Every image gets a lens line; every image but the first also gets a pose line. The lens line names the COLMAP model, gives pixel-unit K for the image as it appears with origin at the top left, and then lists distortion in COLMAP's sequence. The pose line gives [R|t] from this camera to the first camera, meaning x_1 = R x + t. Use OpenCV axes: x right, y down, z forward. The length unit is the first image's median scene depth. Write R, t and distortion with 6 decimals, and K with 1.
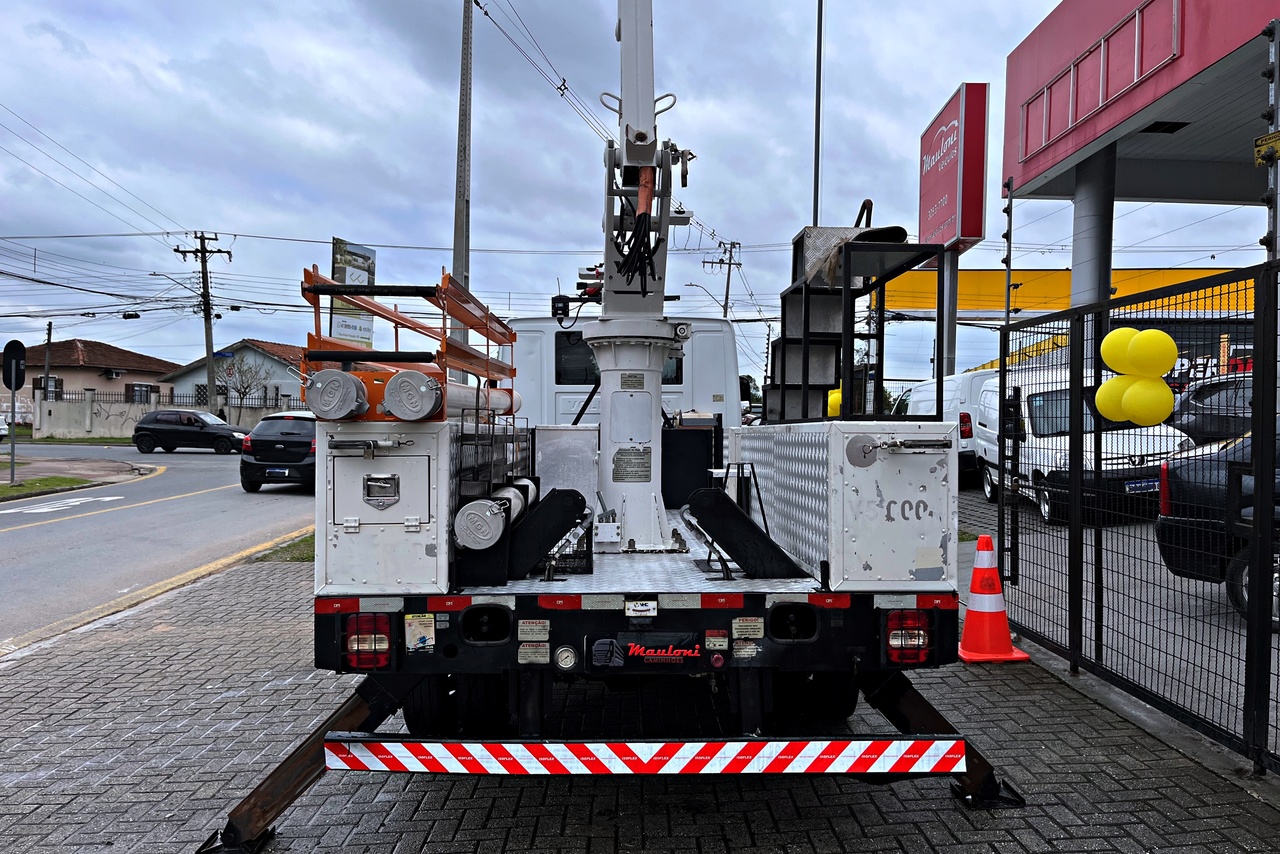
lens RADIAL K [[955.1, 0, 646.7], [0, 955.1, 424.5], [0, 0, 1]] dist [0.089315, -0.123603]
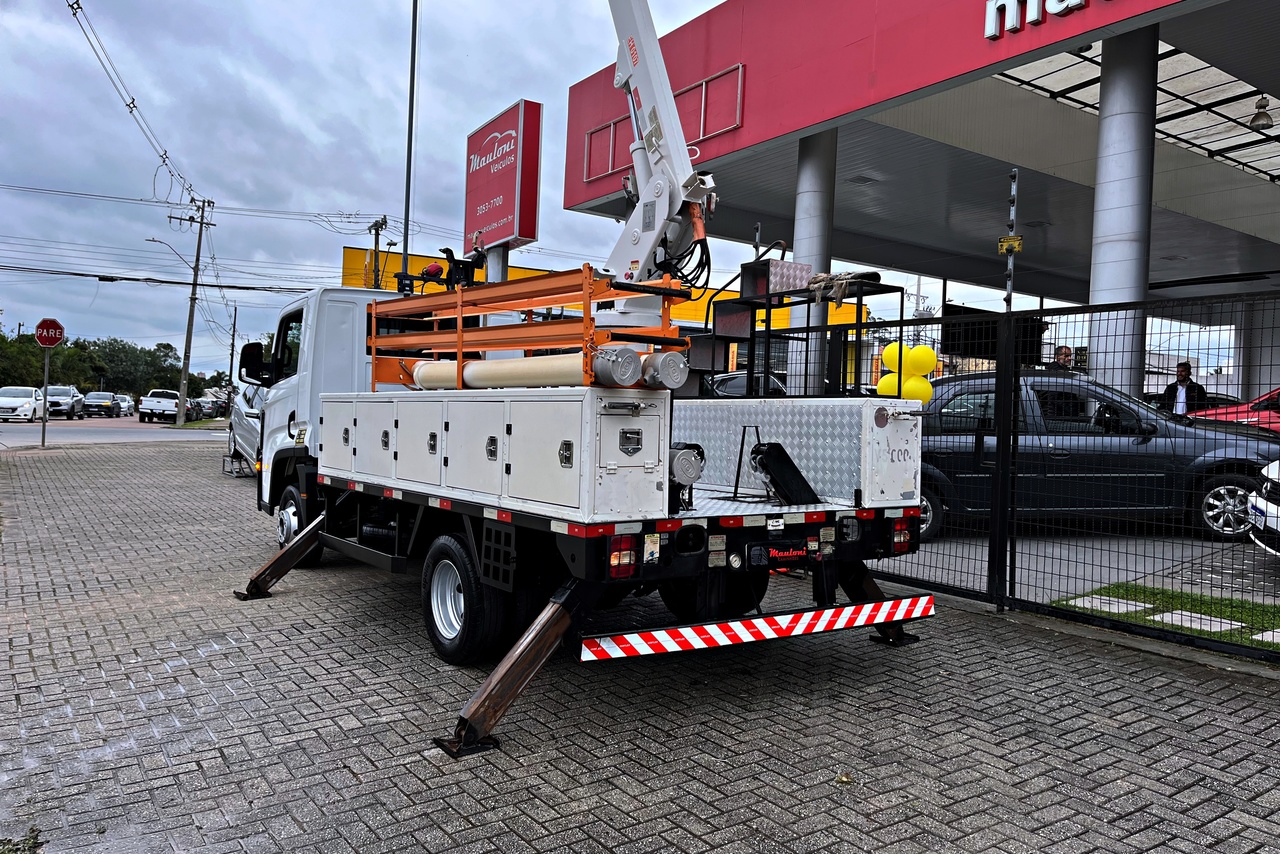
lens RADIAL K [[961.4, 0, 635.1], [0, 961.4, 404.5], [0, 0, 1]] dist [0.075626, -0.110527]
pose [[0.841417, 0.023501, 0.539875, -0.768986], [-0.024005, 0.999693, -0.006106, 0.021038], [-0.539852, -0.007822, 0.841723, -0.080873]]
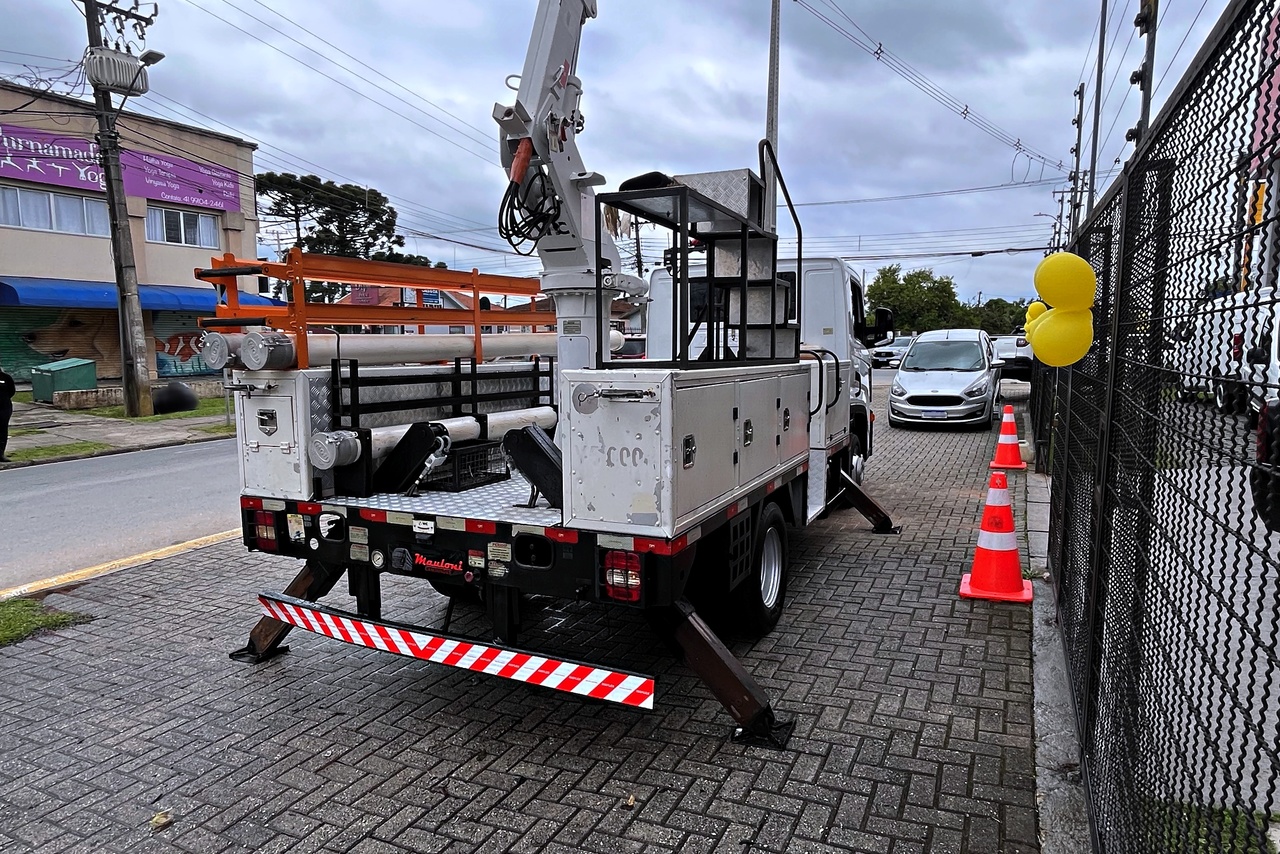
lens RADIAL K [[753.7, 0, 650.4], [0, 753.7, 427.7], [0, 0, 1]] dist [-0.000132, 0.000791]
pose [[0.893597, 0.036425, -0.447389, 0.528720], [0.012351, 0.994329, 0.105626, -0.021519], [0.448700, -0.099913, 0.888080, 0.239850]]
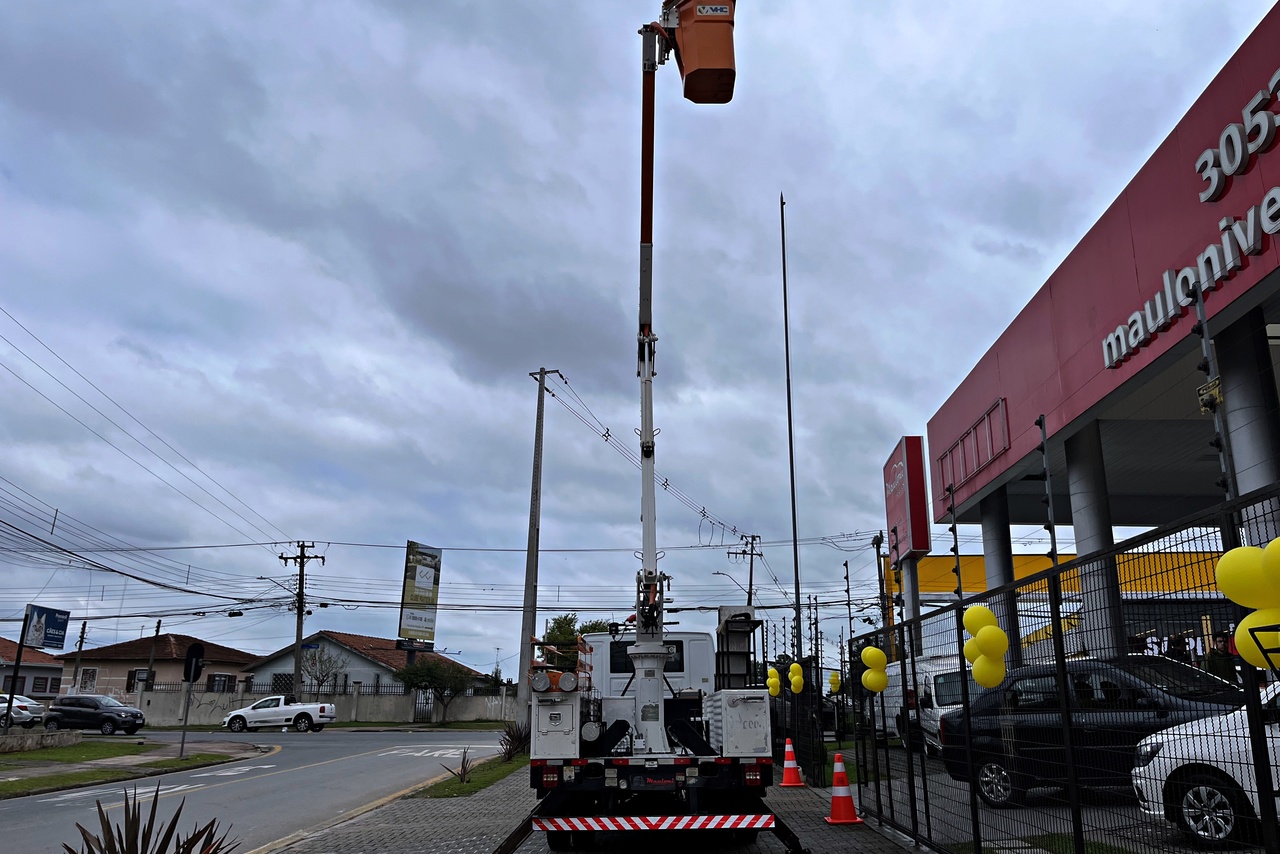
lens RADIAL K [[947.9, 0, 640.0], [0, 947.9, 427.0], [0, 0, 1]] dist [0.032574, -0.003508]
pose [[0.998784, -0.025705, -0.042073, 0.077826], [0.012754, 0.958996, -0.283134, 0.033612], [0.047626, 0.282253, 0.958157, -1.422629]]
